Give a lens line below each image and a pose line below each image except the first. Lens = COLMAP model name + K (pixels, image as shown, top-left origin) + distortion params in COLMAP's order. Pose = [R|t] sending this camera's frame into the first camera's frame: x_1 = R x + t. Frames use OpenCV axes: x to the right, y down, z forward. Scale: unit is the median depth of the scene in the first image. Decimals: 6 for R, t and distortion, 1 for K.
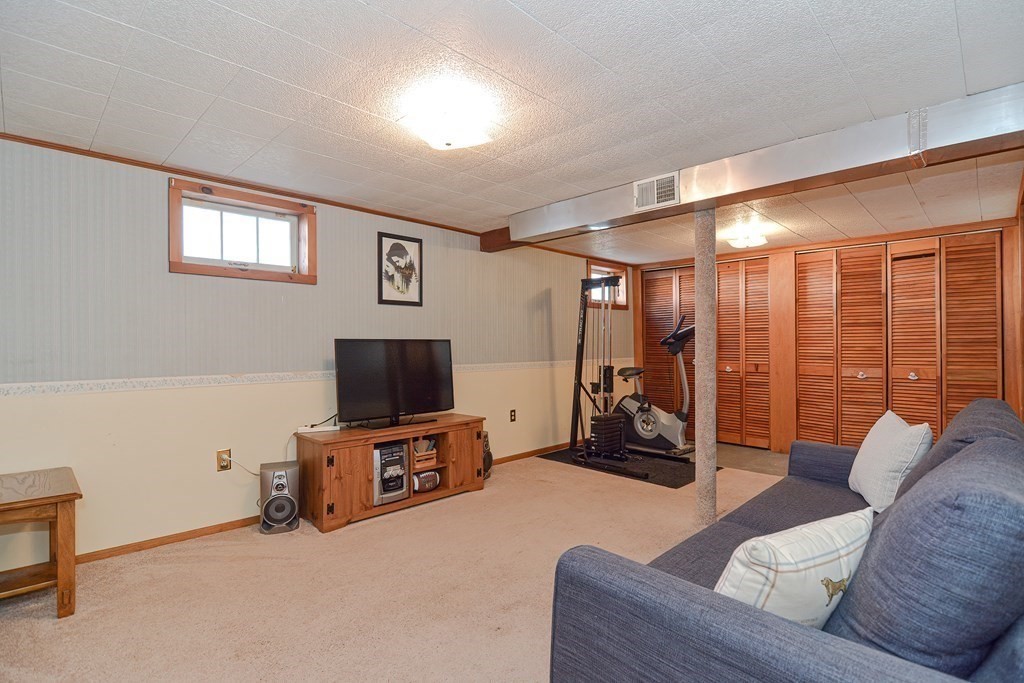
lens RADIAL K [[495.0, 0, 517.0], [0, 495.0, 344.2], [0, 0, 1]] dist [0.003621, -0.009024]
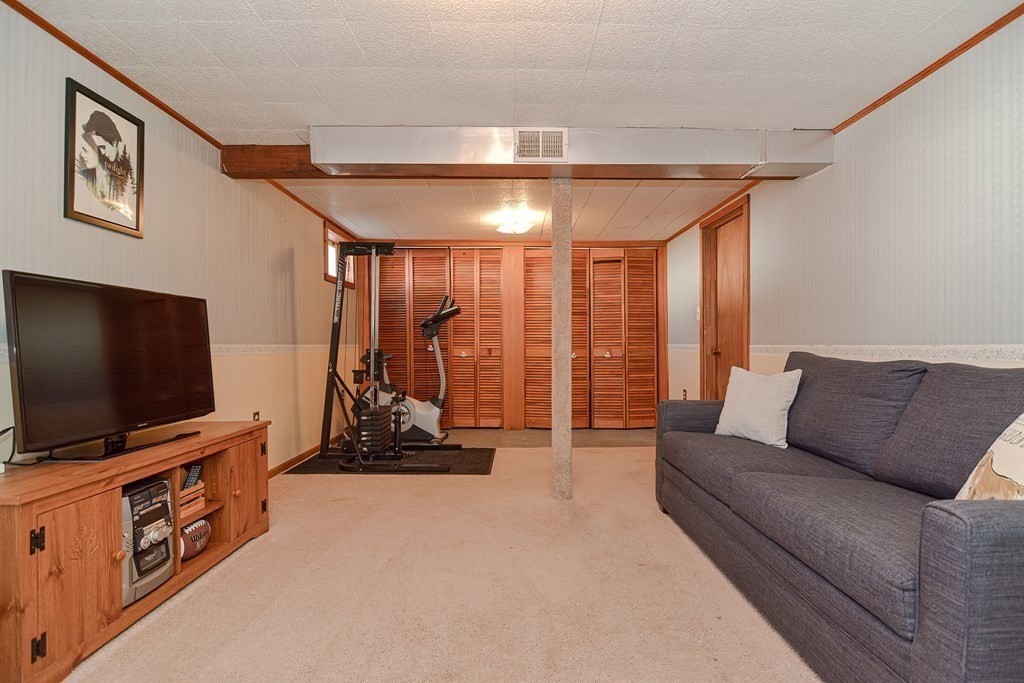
lens RADIAL K [[495.0, 0, 517.0], [0, 495.0, 344.2], [0, 0, 1]] dist [0.003621, -0.009024]
pose [[0.698766, 0.004781, 0.715335, -0.289744], [-0.000512, 0.999981, -0.006184, 0.047246], [-0.715351, 0.003955, 0.698755, 0.285642]]
